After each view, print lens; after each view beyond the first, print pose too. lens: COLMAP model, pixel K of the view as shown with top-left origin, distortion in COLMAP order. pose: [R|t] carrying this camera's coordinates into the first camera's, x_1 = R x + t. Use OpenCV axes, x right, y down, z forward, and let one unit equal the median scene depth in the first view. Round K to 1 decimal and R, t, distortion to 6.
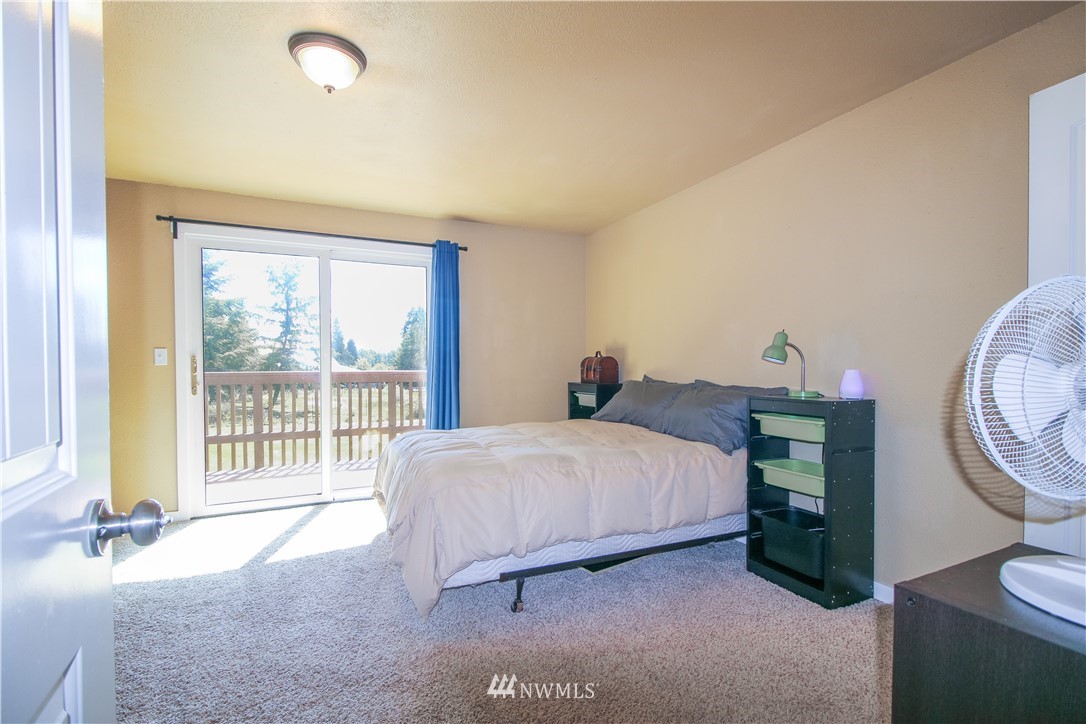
lens RADIAL K [[507.7, 0, 541.9], [0, 507.7, 366.1], [0, 0, 1]] dist [0.003431, -0.001160]
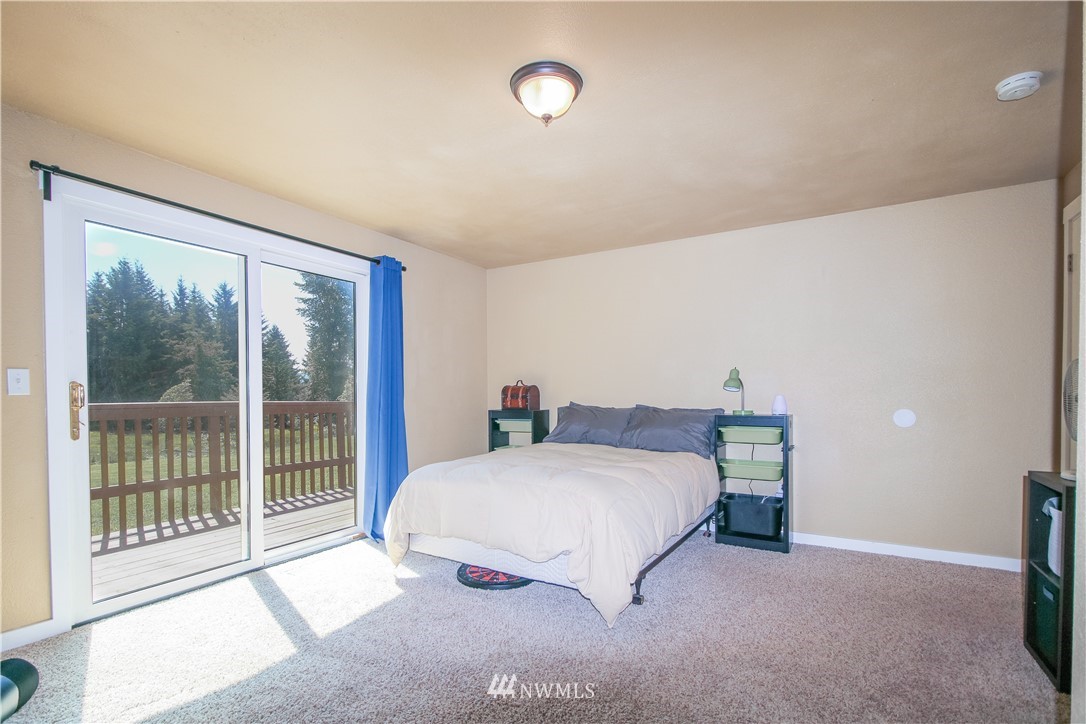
lens RADIAL K [[507.7, 0, 562.5], [0, 507.7, 393.1], [0, 0, 1]] dist [0.003431, -0.001160]
pose [[0.819512, -0.002425, 0.573057, -0.519311], [0.004453, 0.999988, -0.002135, 0.000409], [-0.573045, 0.004301, 0.819513, 0.086542]]
